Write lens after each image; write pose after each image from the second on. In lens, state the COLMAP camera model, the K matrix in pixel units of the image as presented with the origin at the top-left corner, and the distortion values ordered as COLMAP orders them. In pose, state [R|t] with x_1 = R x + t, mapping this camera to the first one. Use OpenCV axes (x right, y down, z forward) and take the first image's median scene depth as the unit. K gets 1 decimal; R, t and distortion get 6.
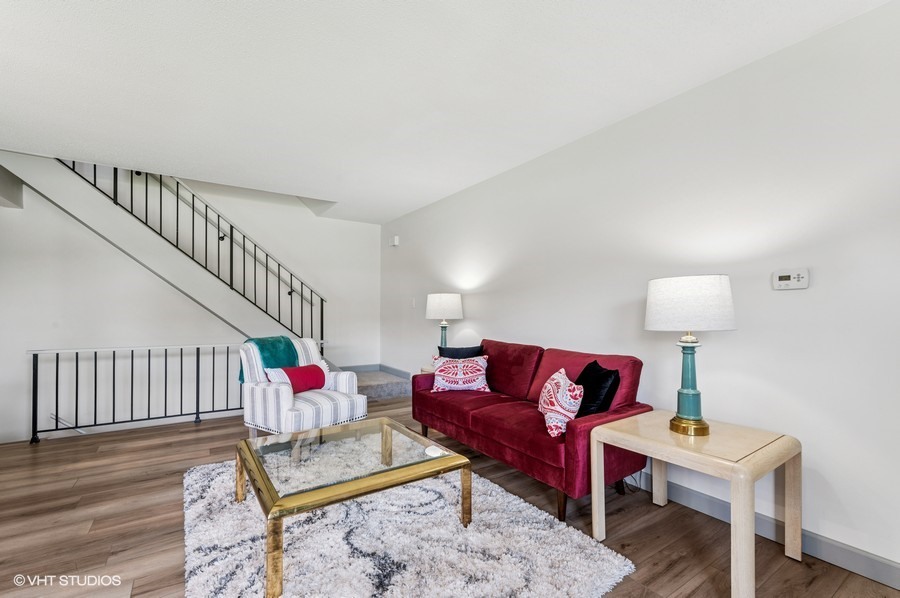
lens RADIAL K [[393.8, 0, 452.9], [0, 393.8, 311.6], [0, 0, 1]] dist [0.003021, -0.000211]
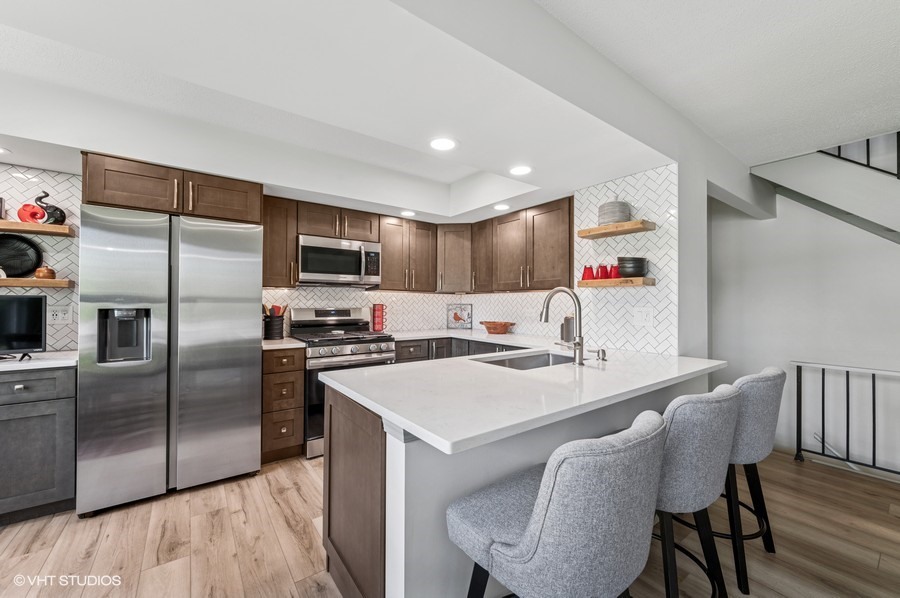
lens RADIAL K [[354.7, 0, 446.9], [0, 354.7, 297.9], [0, 0, 1]] dist [-0.002561, 0.000460]
pose [[0.043216, -0.021032, -0.998844, -0.247914], [-0.006095, 0.999754, -0.021315, -0.031213], [0.999047, 0.007010, 0.043077, 0.124574]]
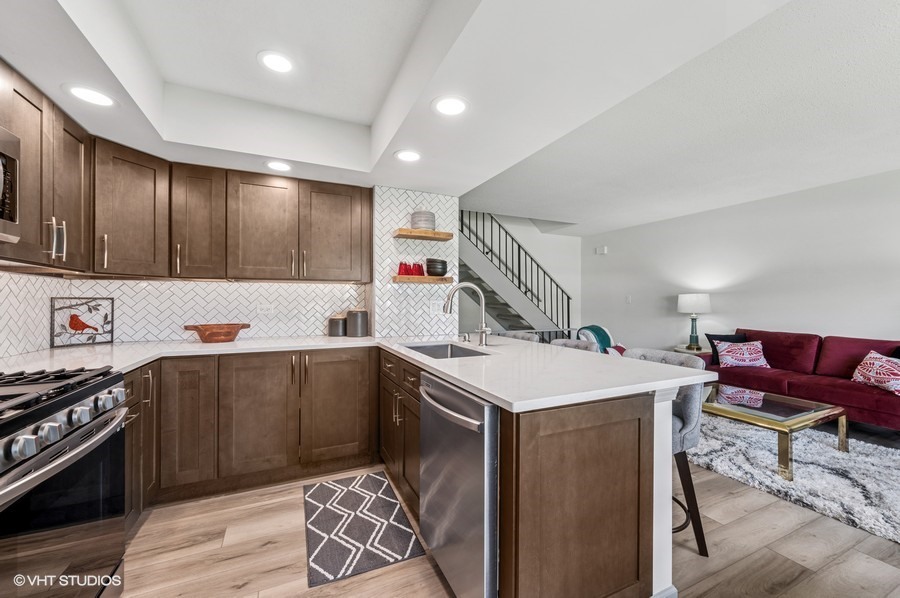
lens RADIAL K [[354.7, 0, 452.8], [0, 354.7, 302.0], [0, 0, 1]] dist [-0.002561, 0.000460]
pose [[0.988734, -0.002989, -0.149655, -0.773478], [0.003346, 0.999992, 0.002133, -0.027446], [0.149647, -0.002609, 0.988736, -0.347668]]
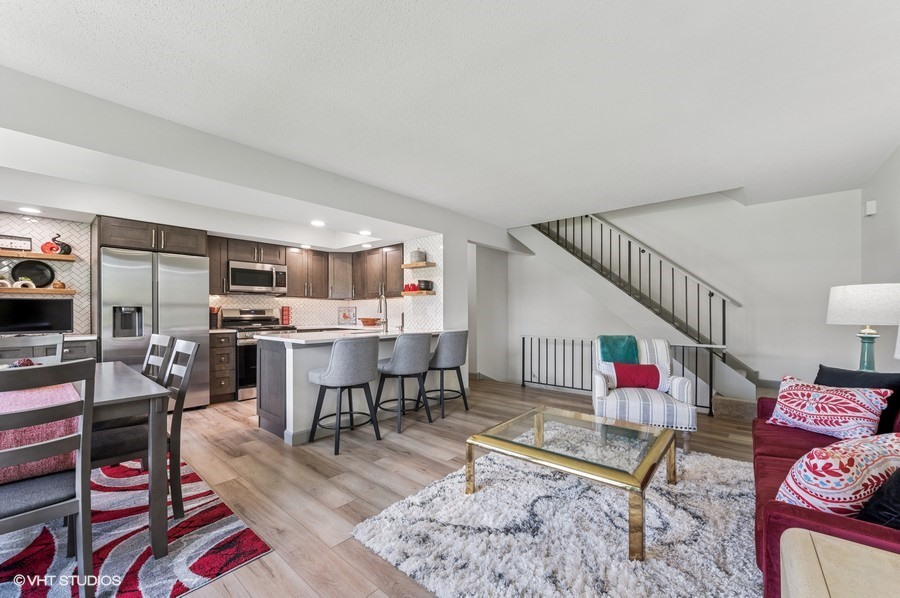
lens RADIAL K [[354.7, 0, 447.2], [0, 354.7, 312.0], [0, 0, 1]] dist [-0.002561, 0.000460]
pose [[0.268470, -0.004745, -0.963276, 0.405592], [0.001066, 0.999989, -0.004628, -0.000059], [0.963288, 0.000216, 0.268472, 0.236665]]
